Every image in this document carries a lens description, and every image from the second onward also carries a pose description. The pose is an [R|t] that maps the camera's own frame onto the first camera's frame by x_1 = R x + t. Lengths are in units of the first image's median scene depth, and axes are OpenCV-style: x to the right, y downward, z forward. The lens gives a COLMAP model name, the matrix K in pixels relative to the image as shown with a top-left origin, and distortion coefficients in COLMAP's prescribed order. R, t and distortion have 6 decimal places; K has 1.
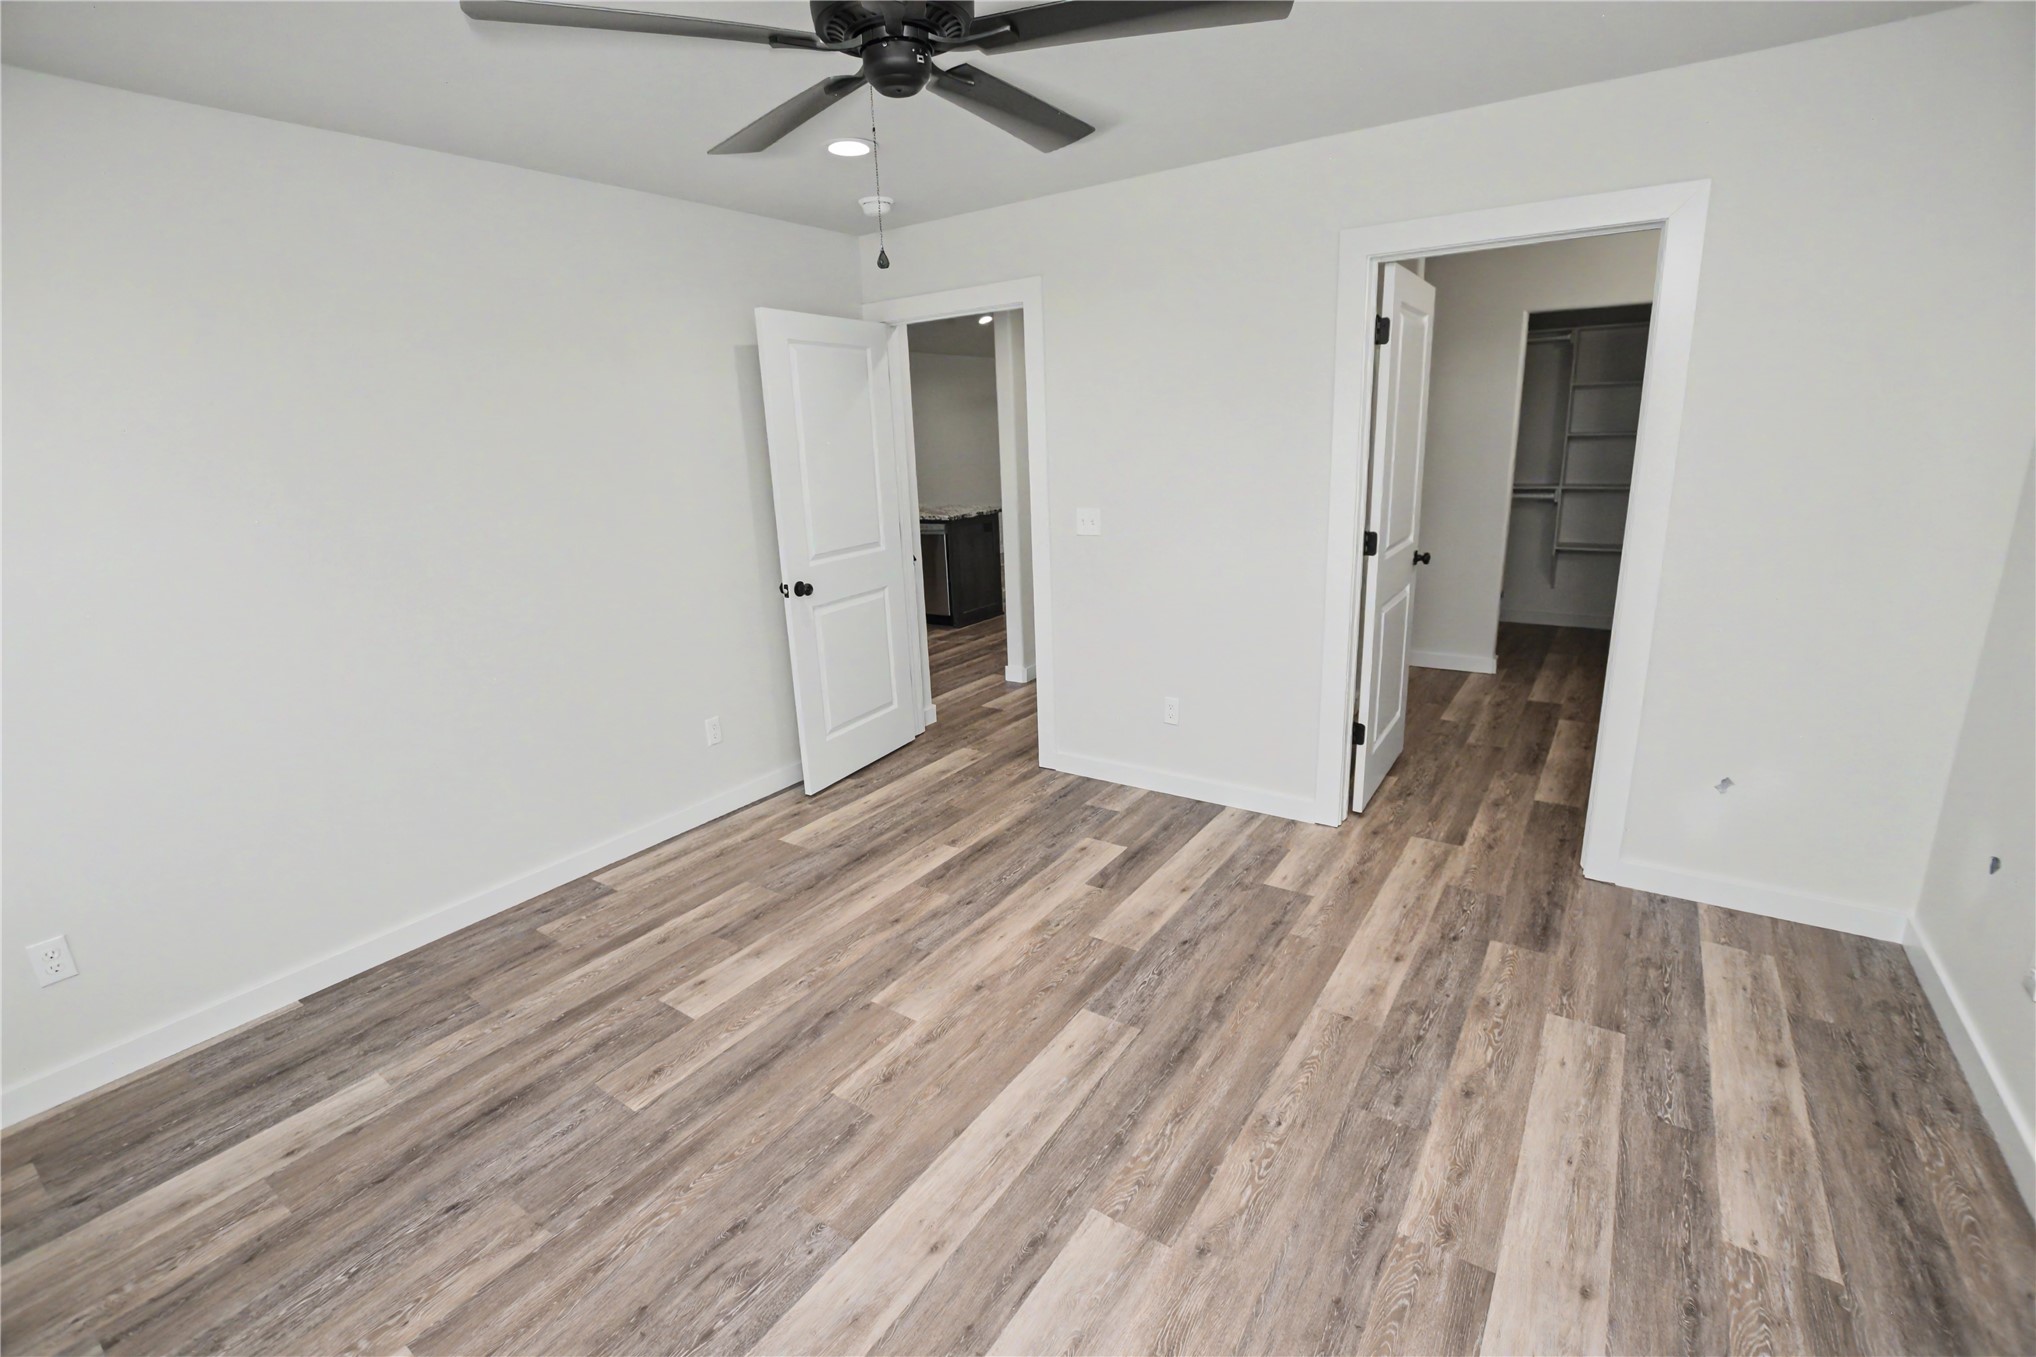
lens RADIAL K [[891.7, 0, 1019.4], [0, 891.7, 673.2], [0, 0, 1]] dist [-0.032090, 0.002655]
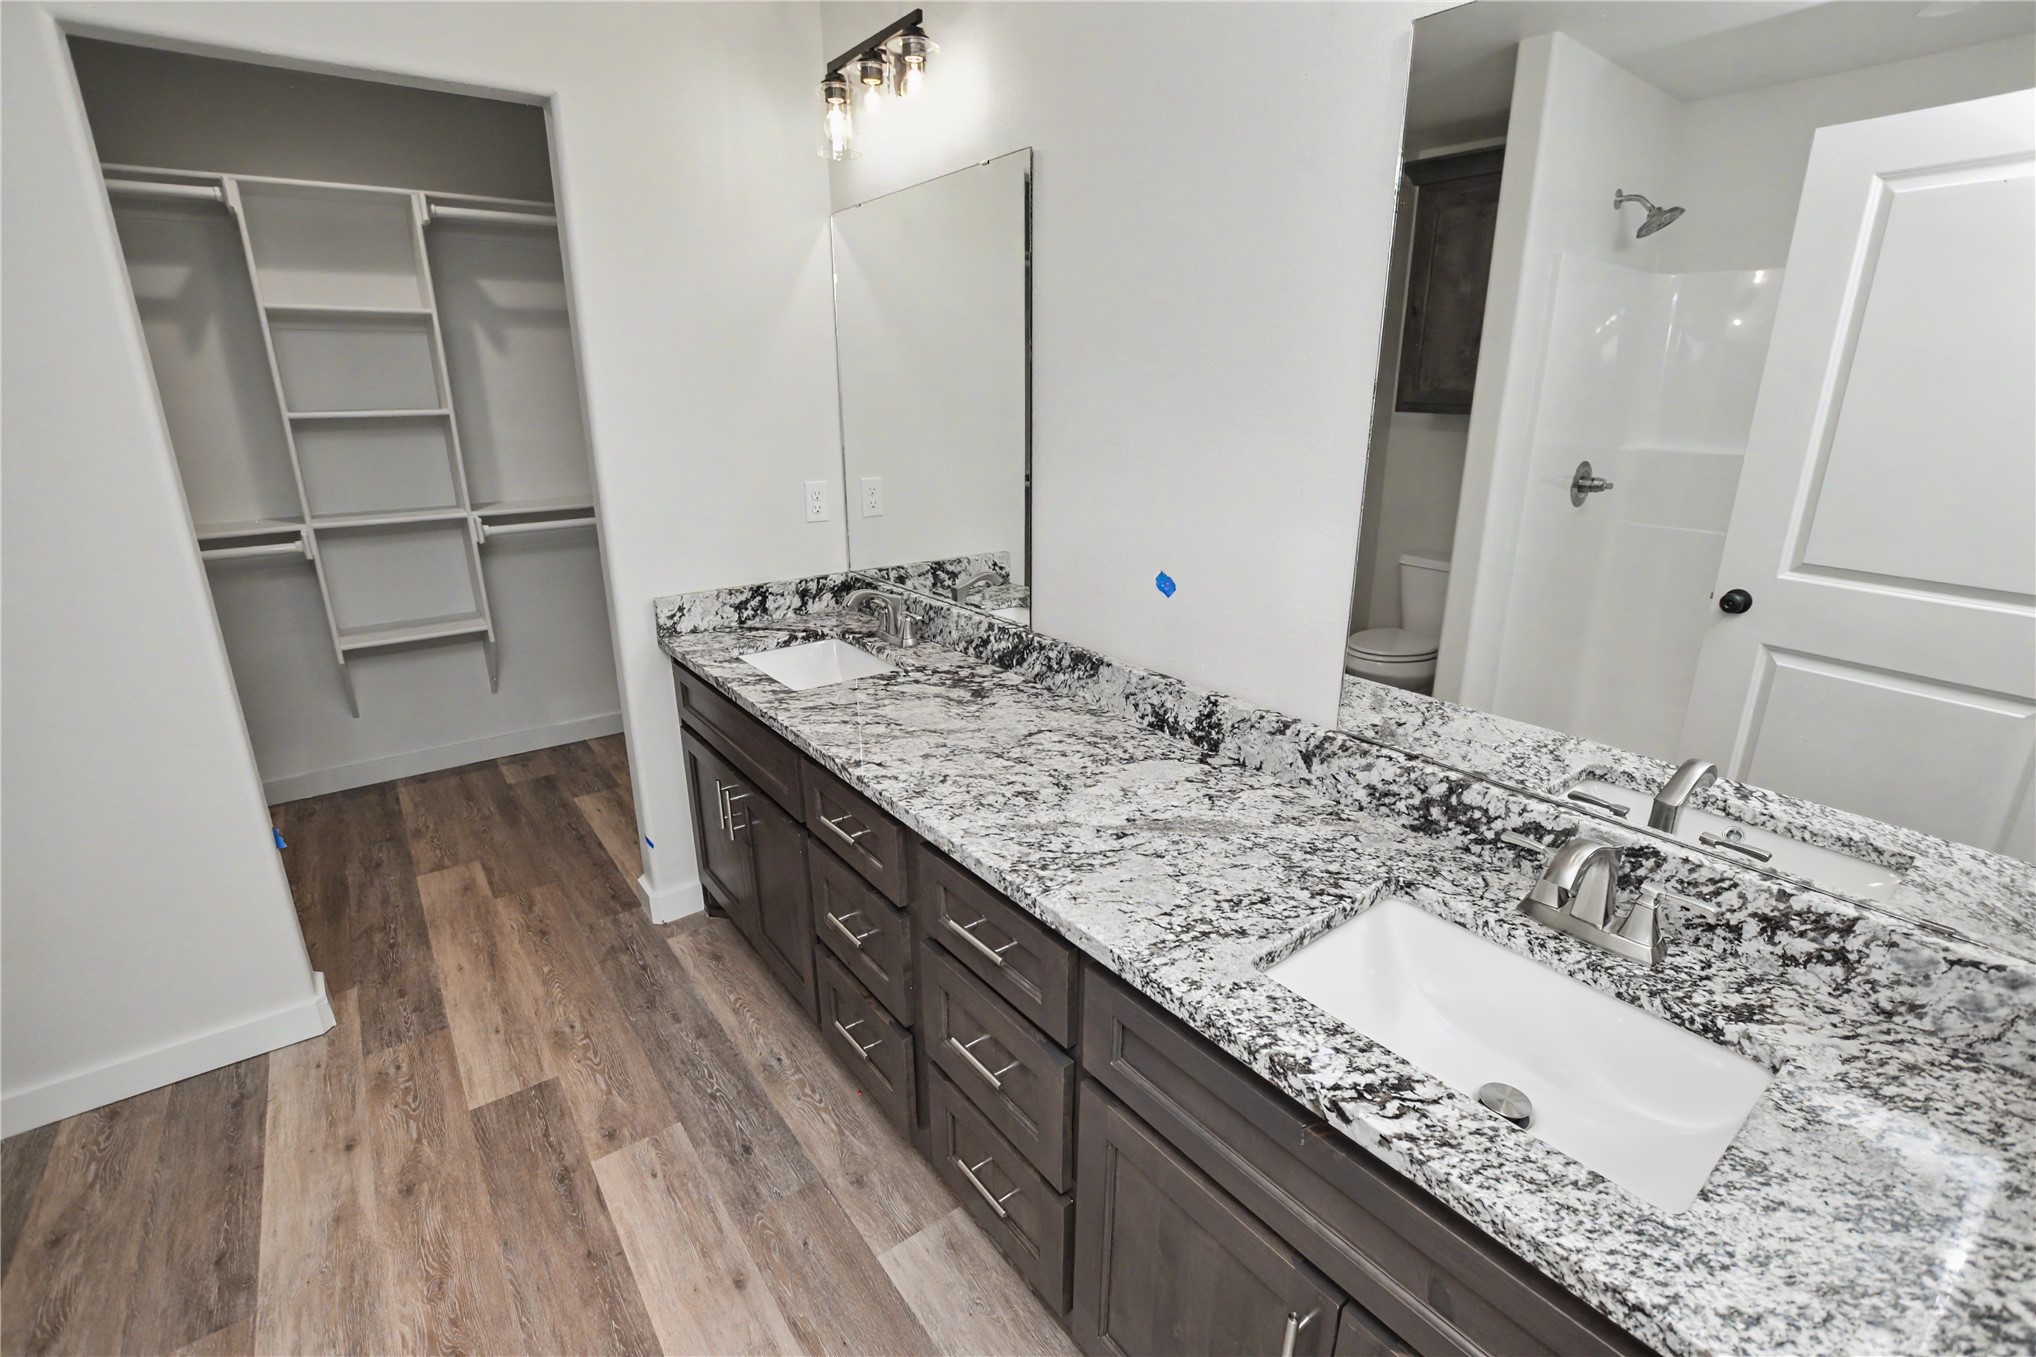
lens RADIAL K [[891.7, 0, 1019.2], [0, 891.7, 670.0], [0, 0, 1]] dist [-0.032090, 0.002655]
pose [[0.304496, -0.252613, 0.918406, 0.036667], [0.234861, 0.954334, 0.184628, -0.017767], [-0.923105, 0.159479, 0.349919, 0.064942]]
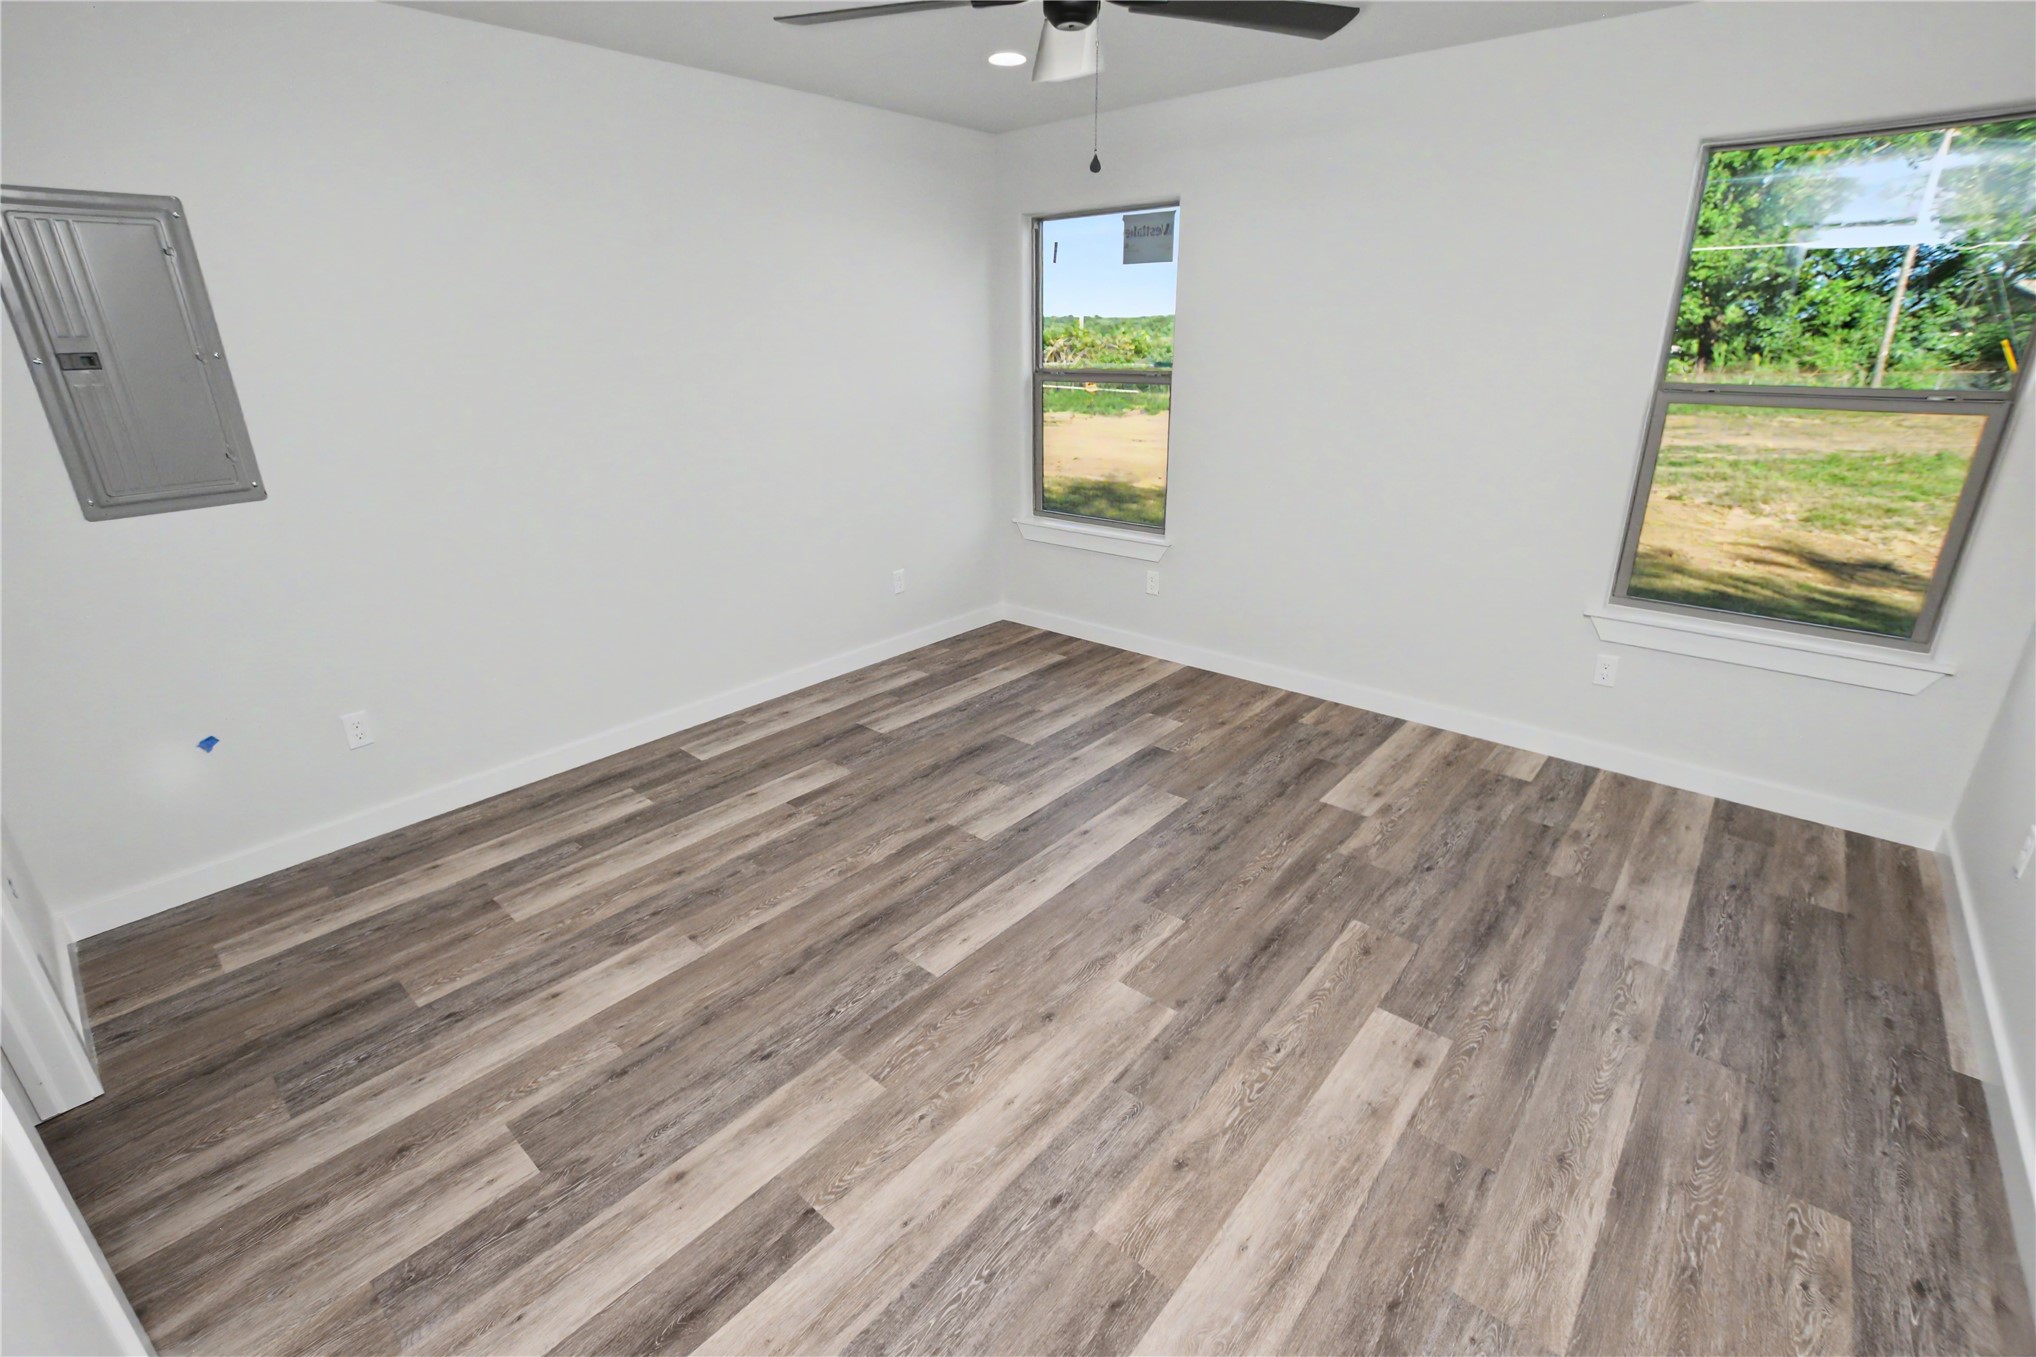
lens RADIAL K [[891.7, 0, 1020.1], [0, 891.7, 681.3], [0, 0, 1]] dist [-0.032090, 0.002655]
pose [[-0.992479, 0.008156, 0.122144, -0.133688], [0.078641, 0.807137, 0.585104, -0.419569], [-0.093815, 0.590308, -0.801707, 1.613240]]
